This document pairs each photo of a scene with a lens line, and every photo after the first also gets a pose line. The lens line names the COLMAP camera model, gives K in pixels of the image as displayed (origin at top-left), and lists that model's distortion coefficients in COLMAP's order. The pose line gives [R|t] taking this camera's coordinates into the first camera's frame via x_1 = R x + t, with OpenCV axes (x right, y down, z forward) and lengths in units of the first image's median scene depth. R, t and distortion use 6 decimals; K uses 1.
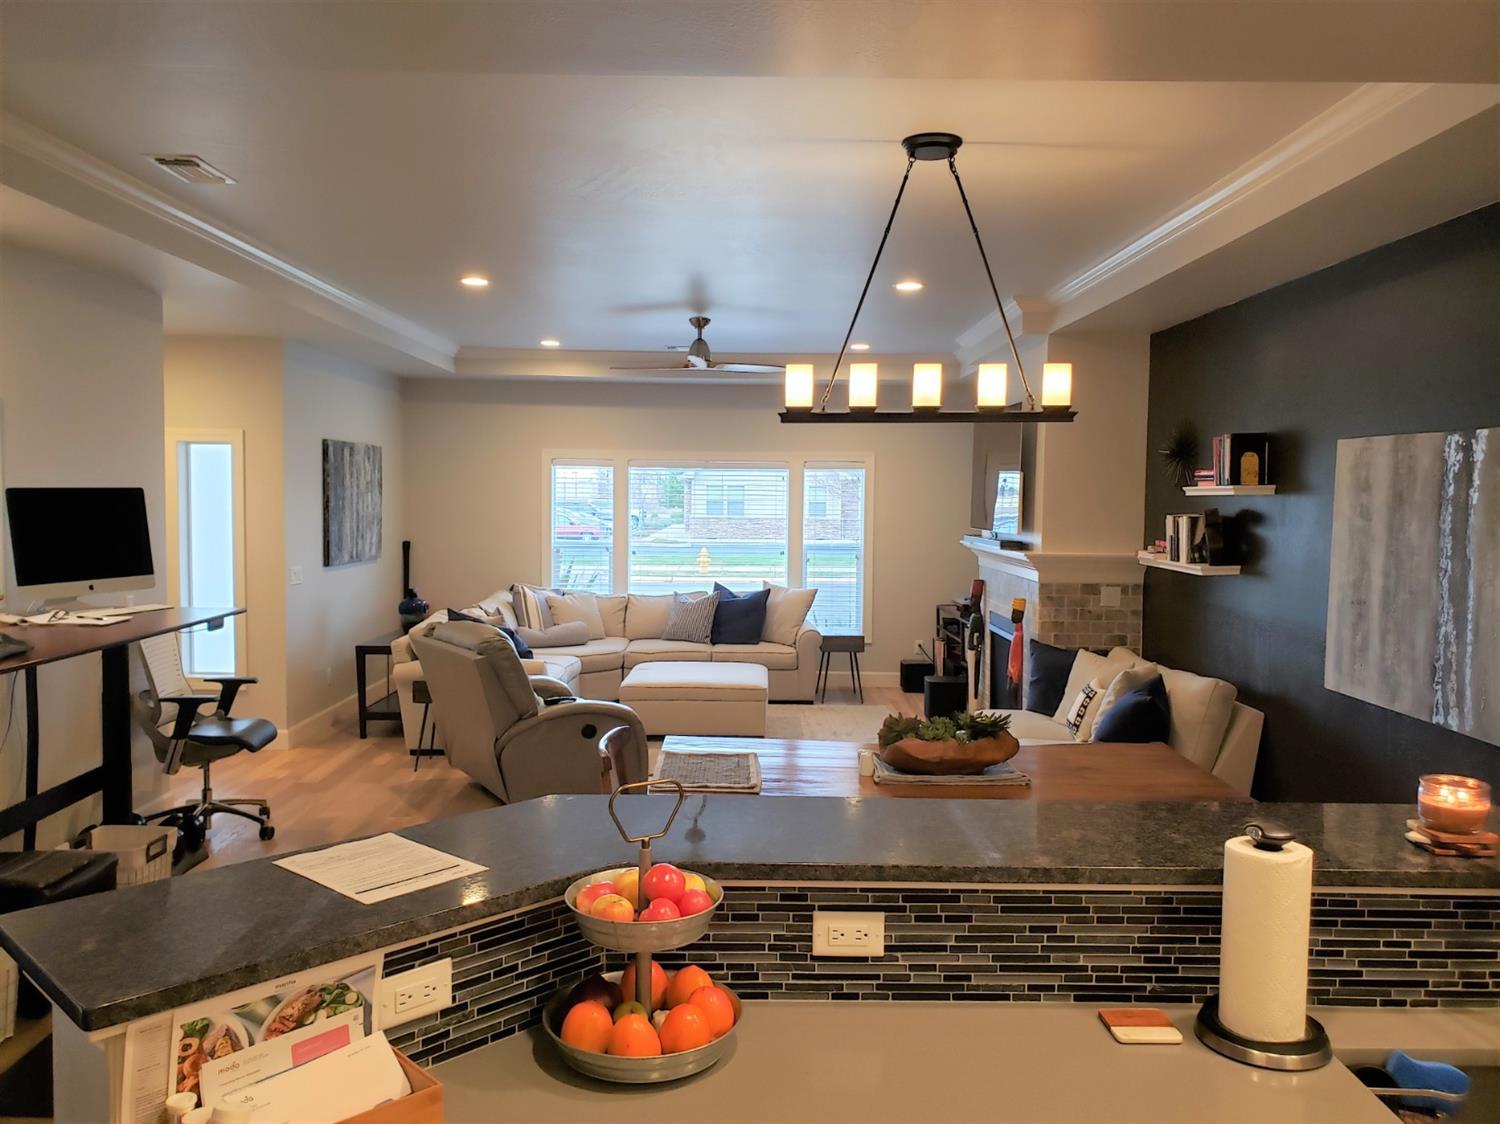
lens RADIAL K [[1159.2, 0, 746.2], [0, 1159.2, 567.0], [0, 0, 1]] dist [0.033362, -0.049744]
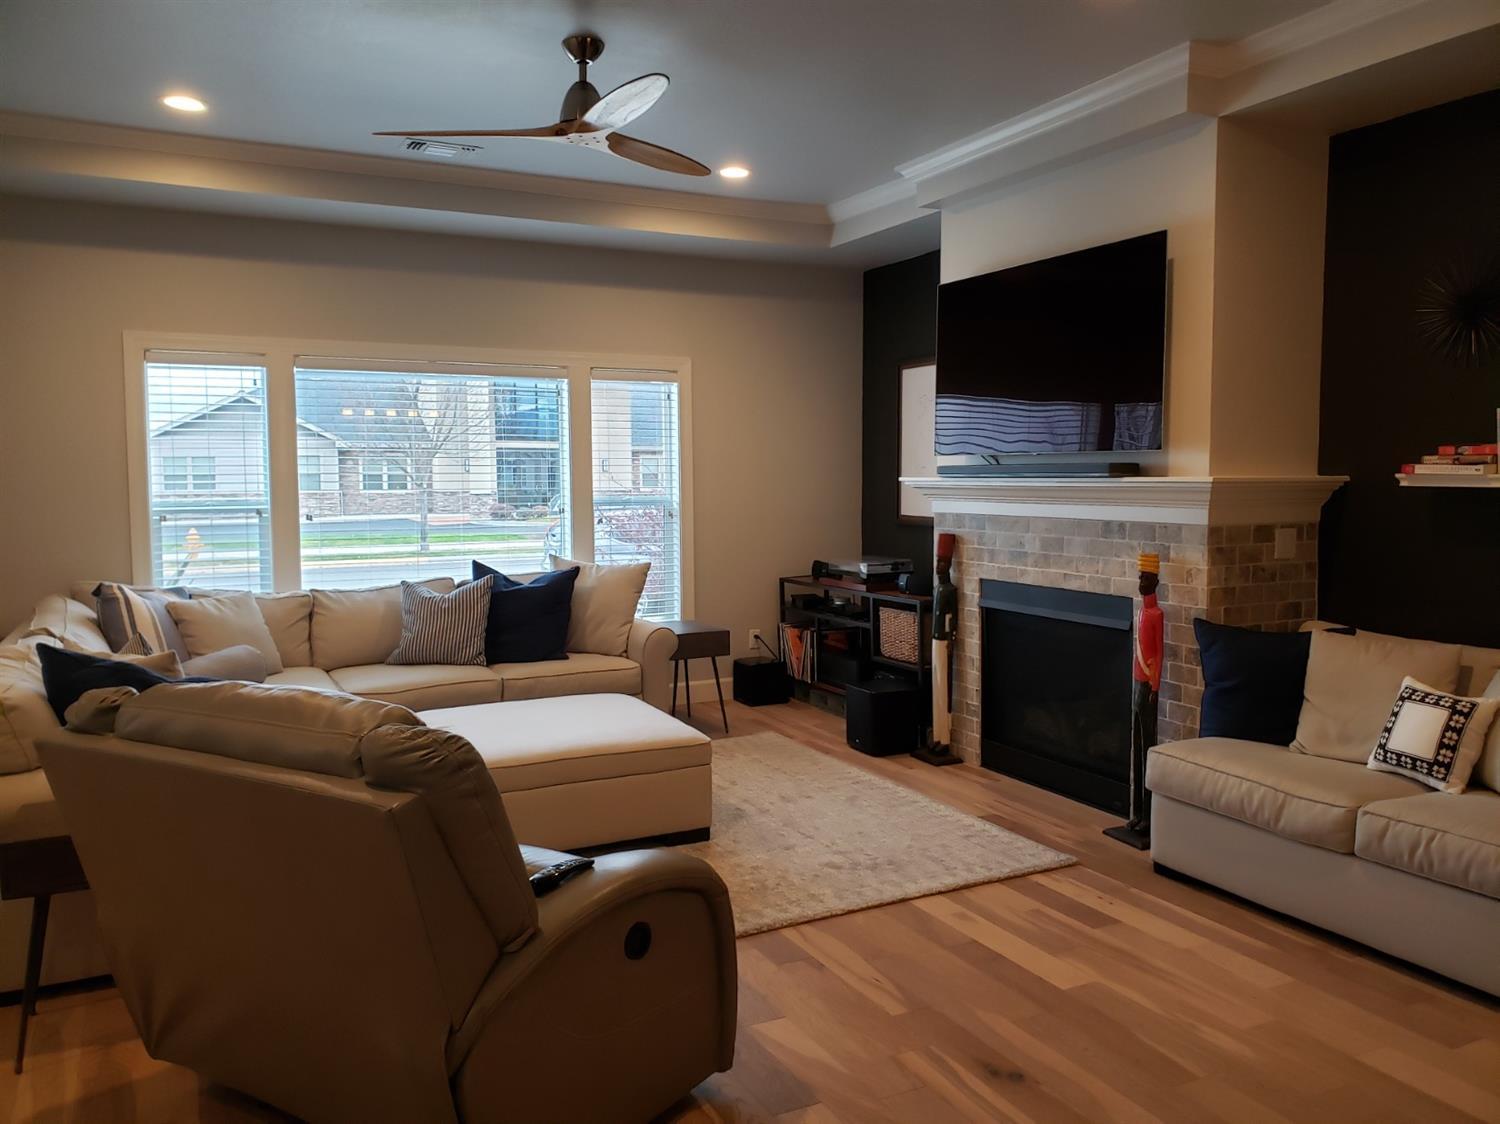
lens RADIAL K [[1159.2, 0, 754.9], [0, 1159.2, 554.0], [0, 0, 1]] dist [0.033362, -0.049744]
pose [[0.889668, -0.047423, 0.454138, -0.175181], [0.043486, 0.998871, 0.019115, 0.004452], [-0.454532, 0.002743, 0.890726, 0.407617]]
